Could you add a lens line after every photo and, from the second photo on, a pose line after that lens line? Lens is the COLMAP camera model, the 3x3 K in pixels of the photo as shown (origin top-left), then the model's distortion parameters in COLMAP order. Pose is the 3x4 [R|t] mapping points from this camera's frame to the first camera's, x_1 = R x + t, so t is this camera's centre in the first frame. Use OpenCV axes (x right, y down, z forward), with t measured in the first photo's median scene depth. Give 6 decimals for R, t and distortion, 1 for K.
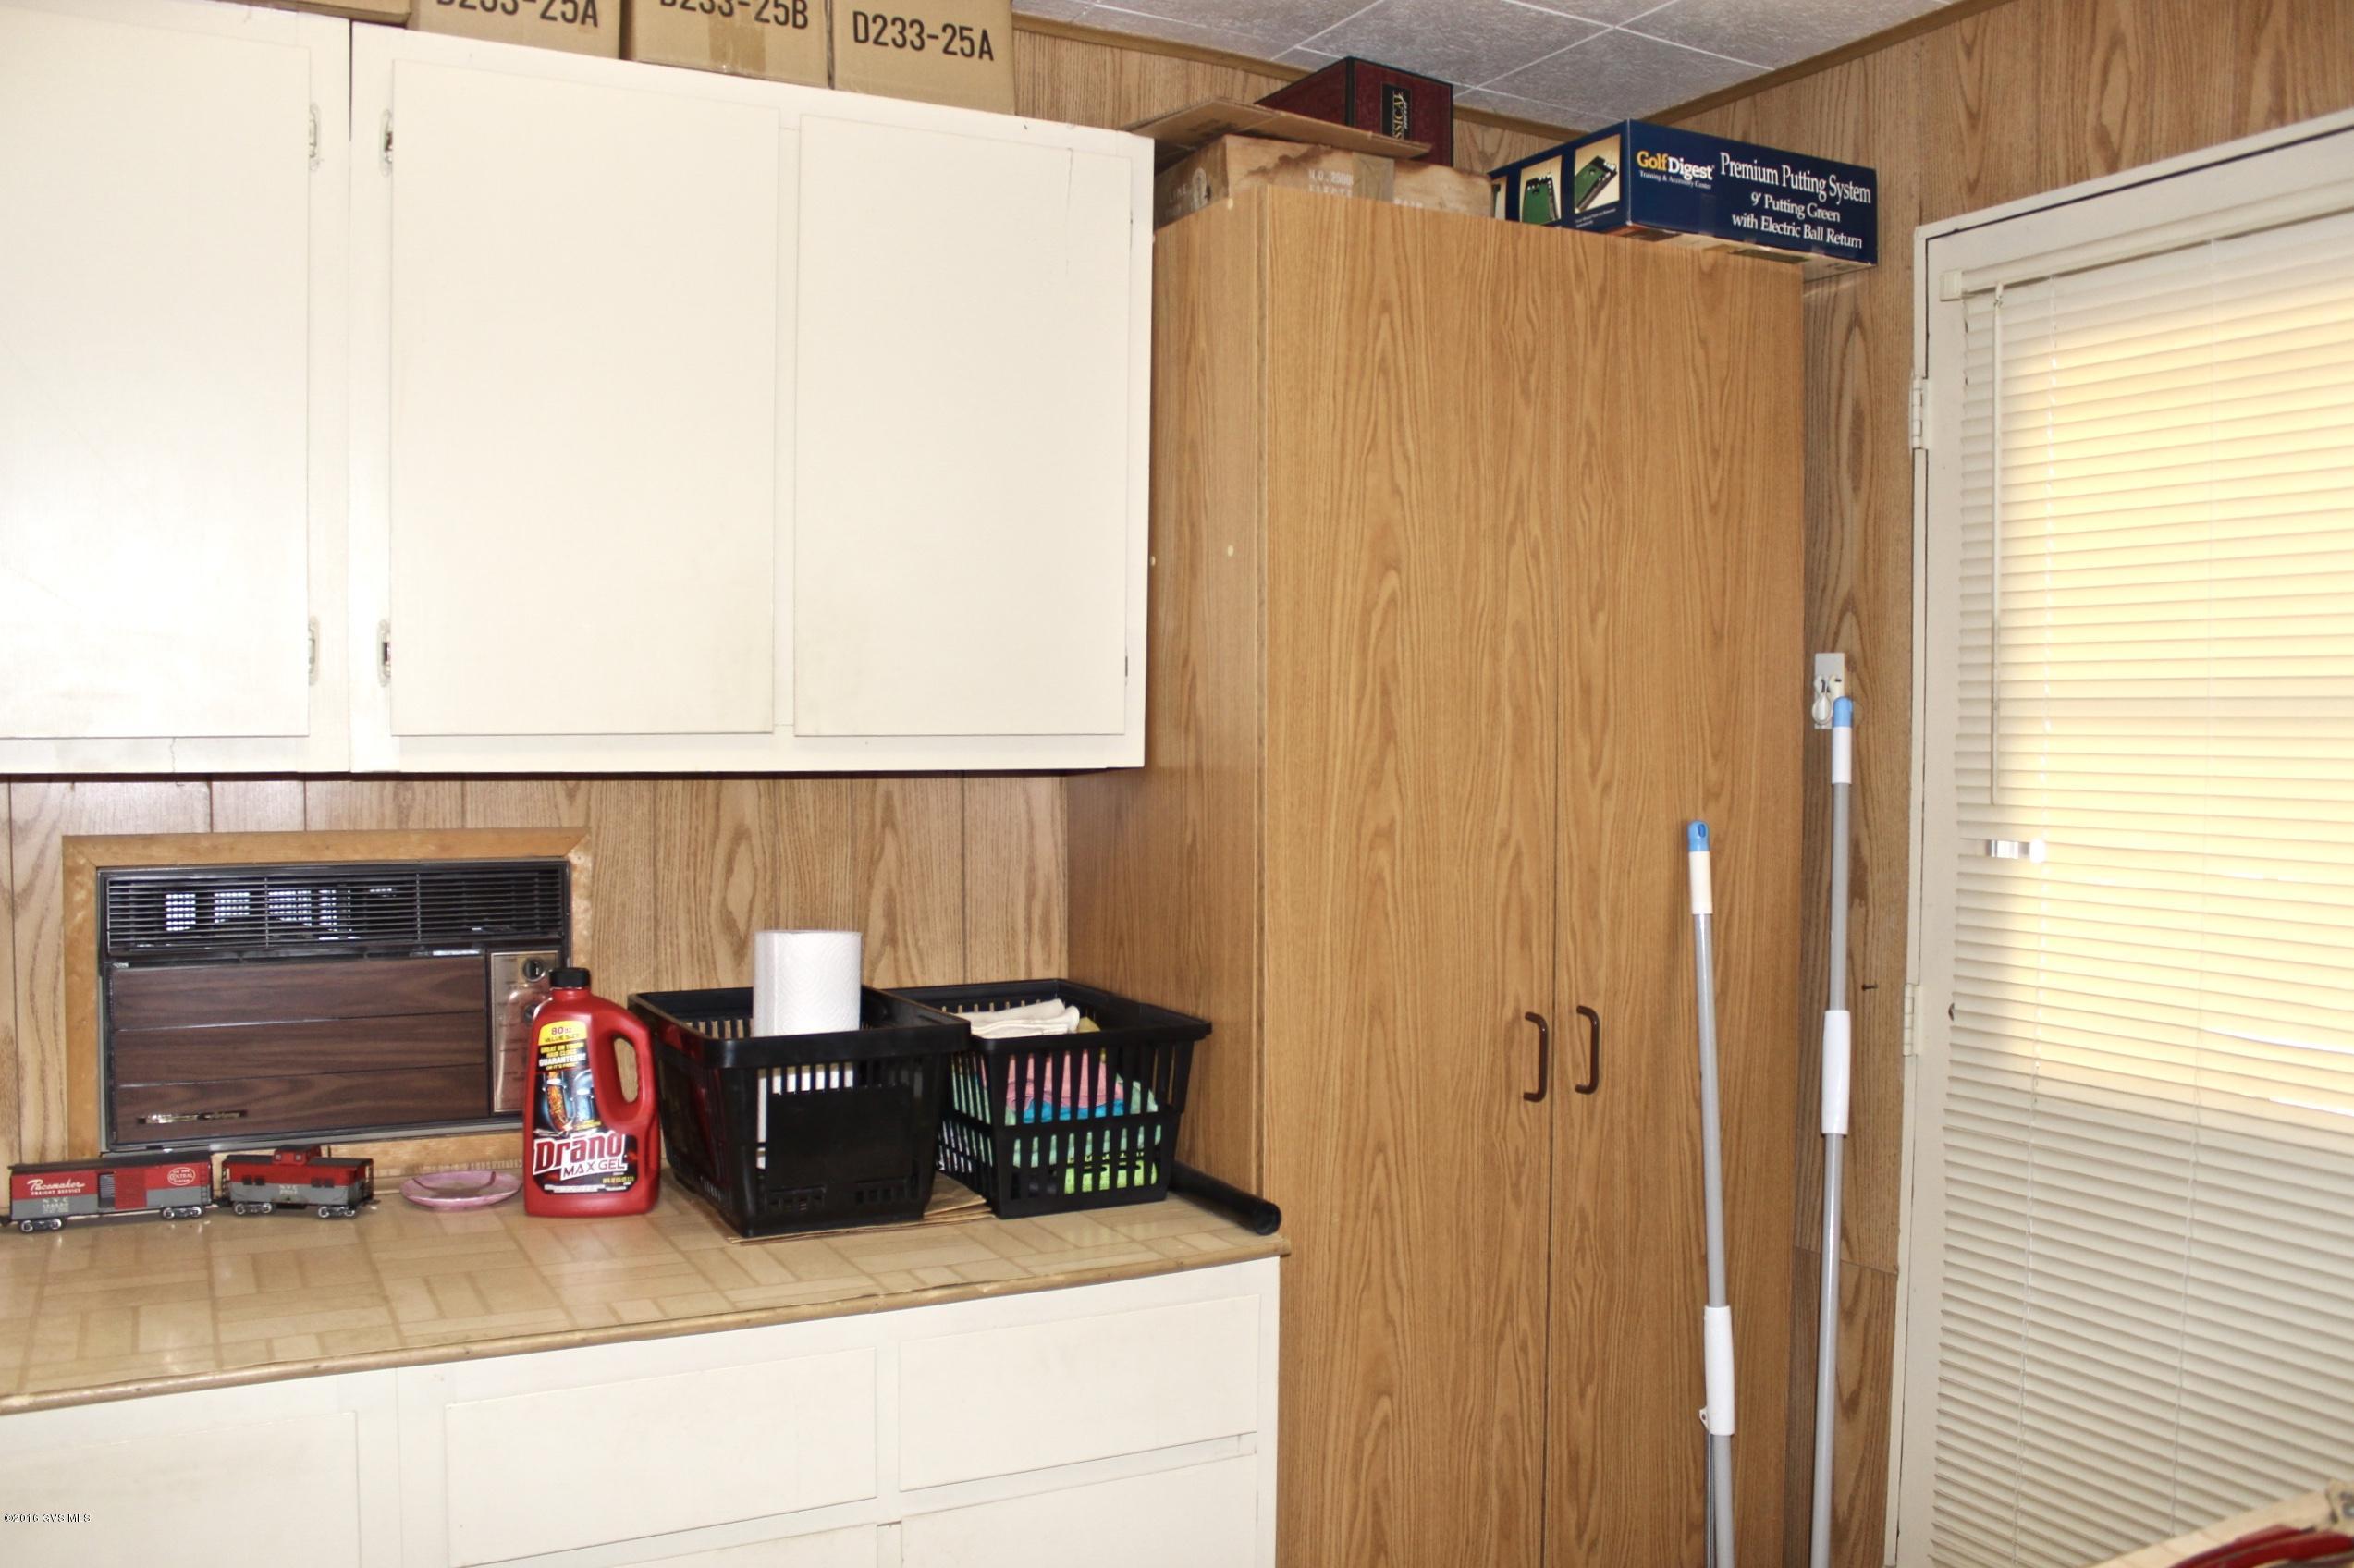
lens RADIAL K [[1967.9, 0, 1161.3], [0, 1967.9, 796.8], [0, 0, 1]] dist [-0.076796, 0.020215]
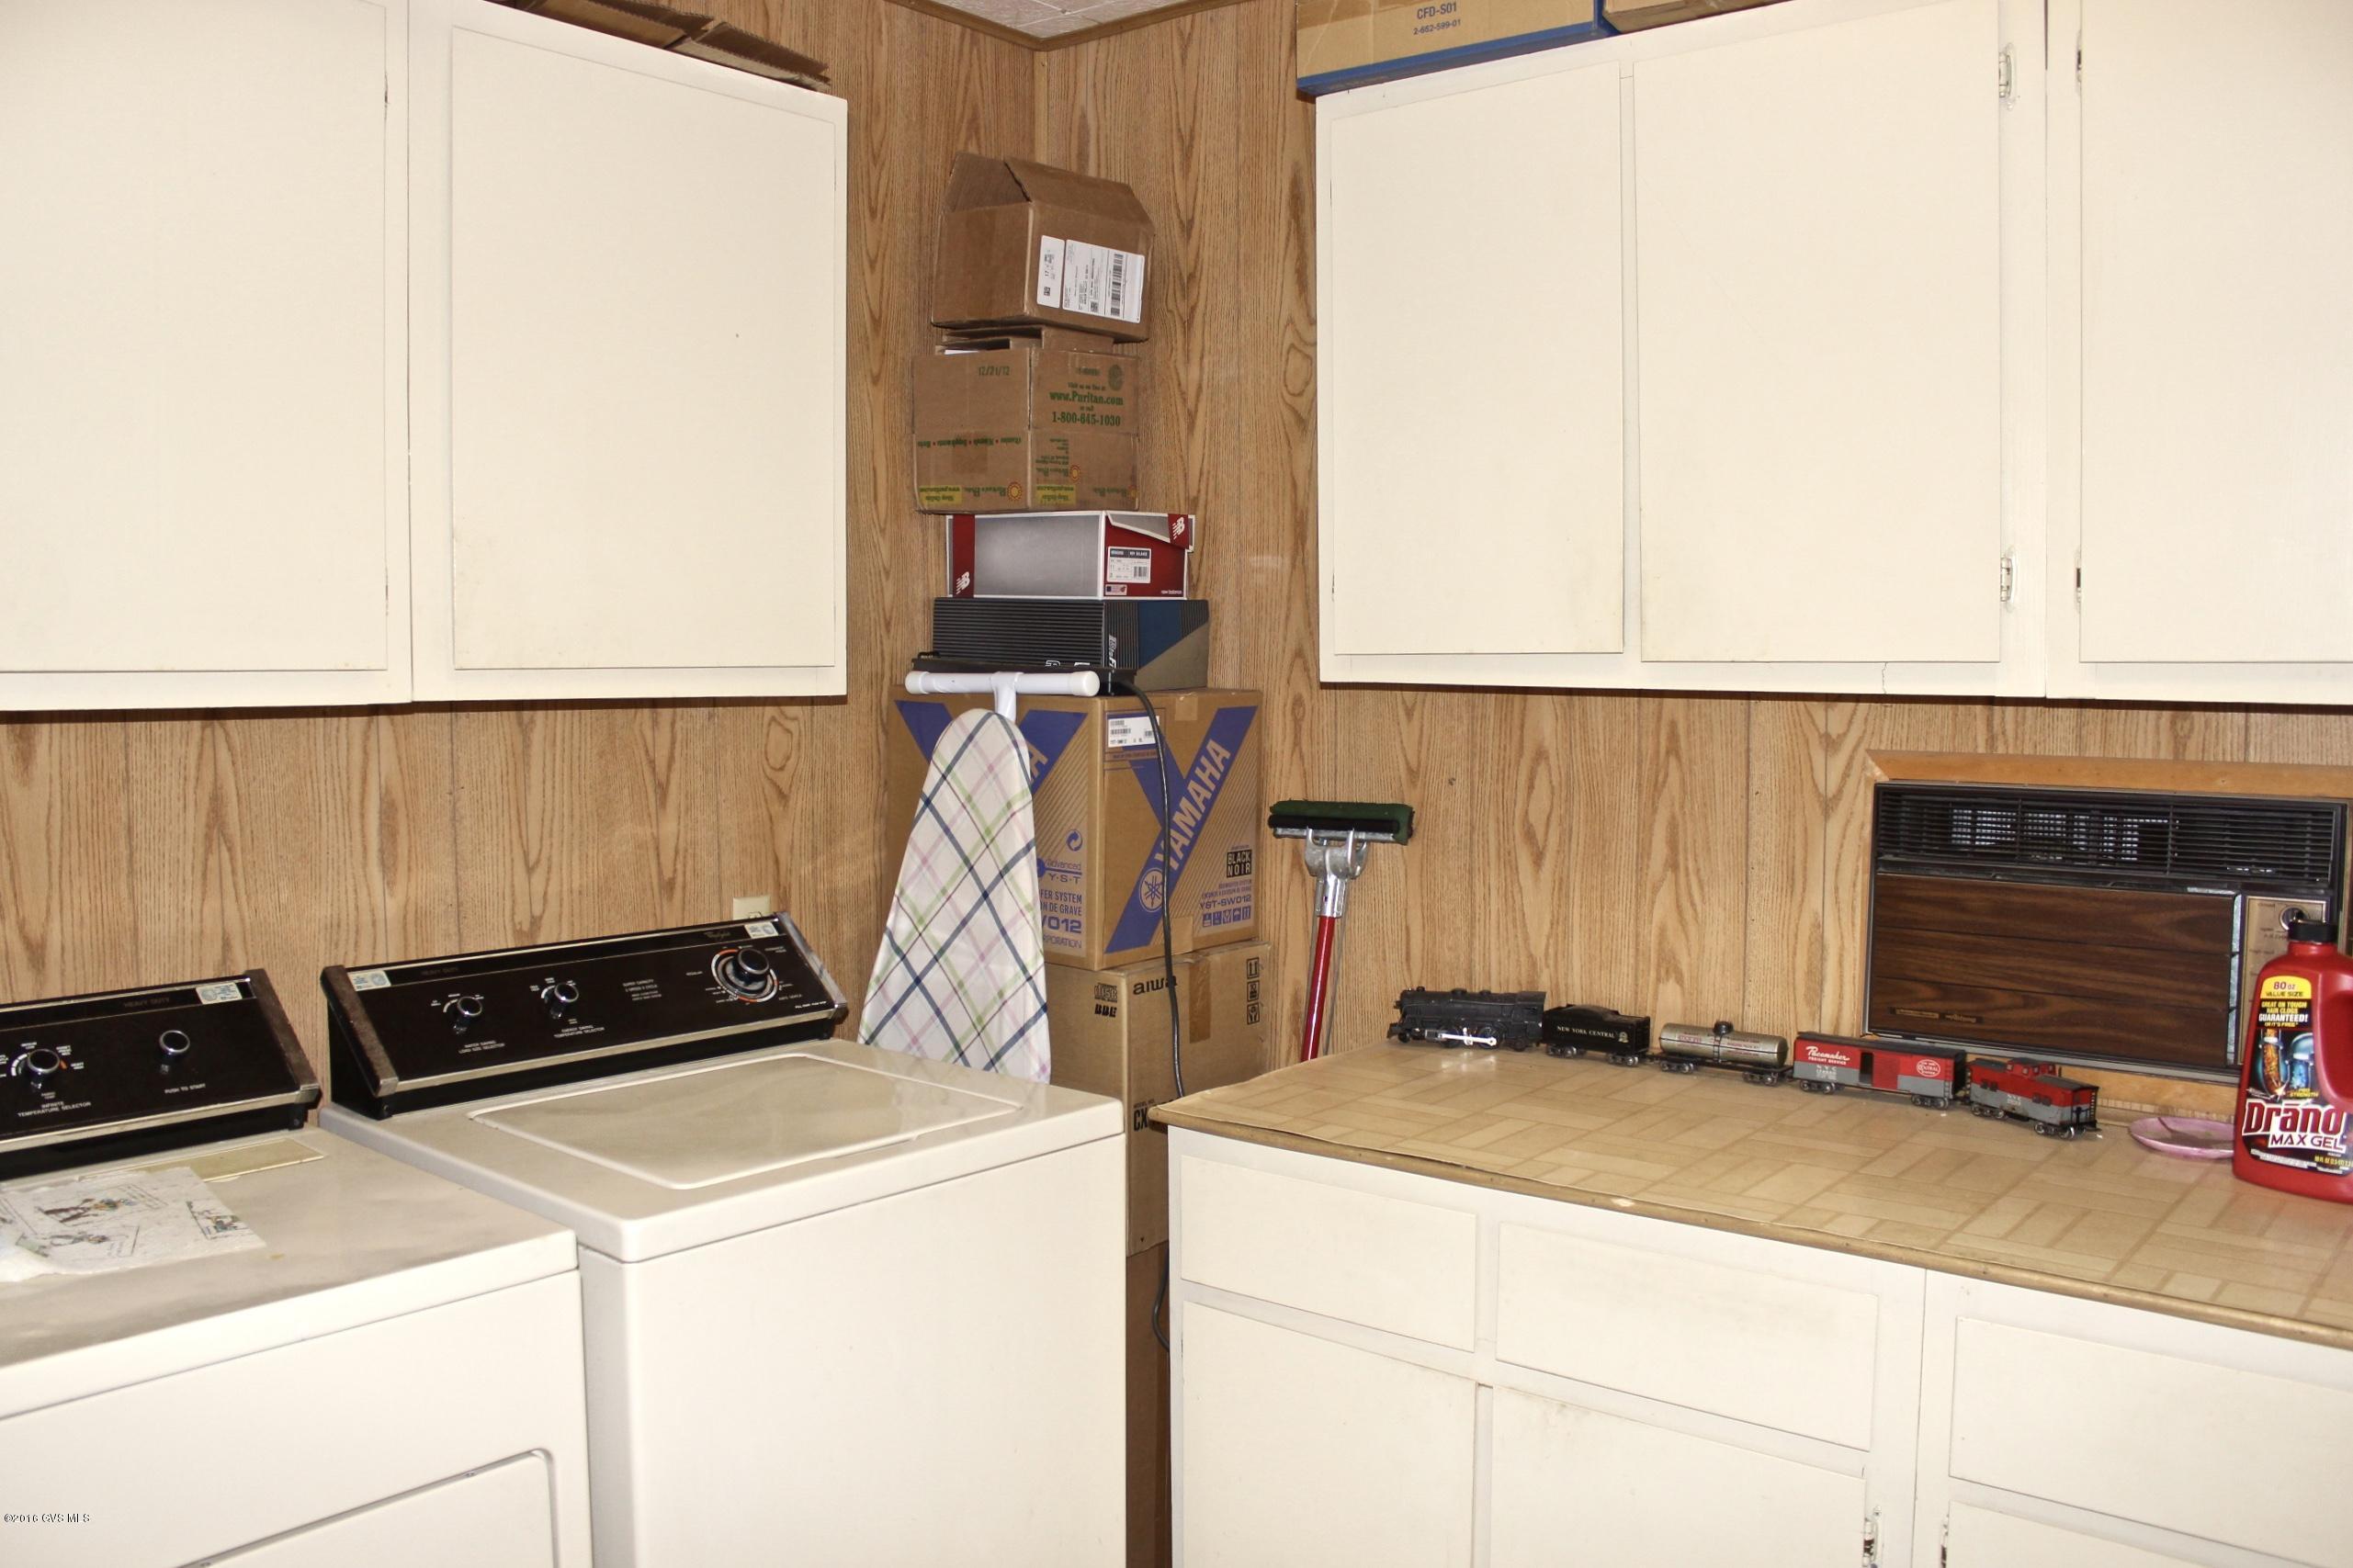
lens RADIAL K [[1966.9, 0, 1158.6], [0, 1966.9, 778.7], [0, 0, 1]] dist [-0.076796, 0.020215]
pose [[0.419555, 0.056078, -0.905996, 0.289487], [-0.029266, 0.998407, 0.048245, -0.005769], [0.907258, 0.006274, 0.420528, 0.145073]]
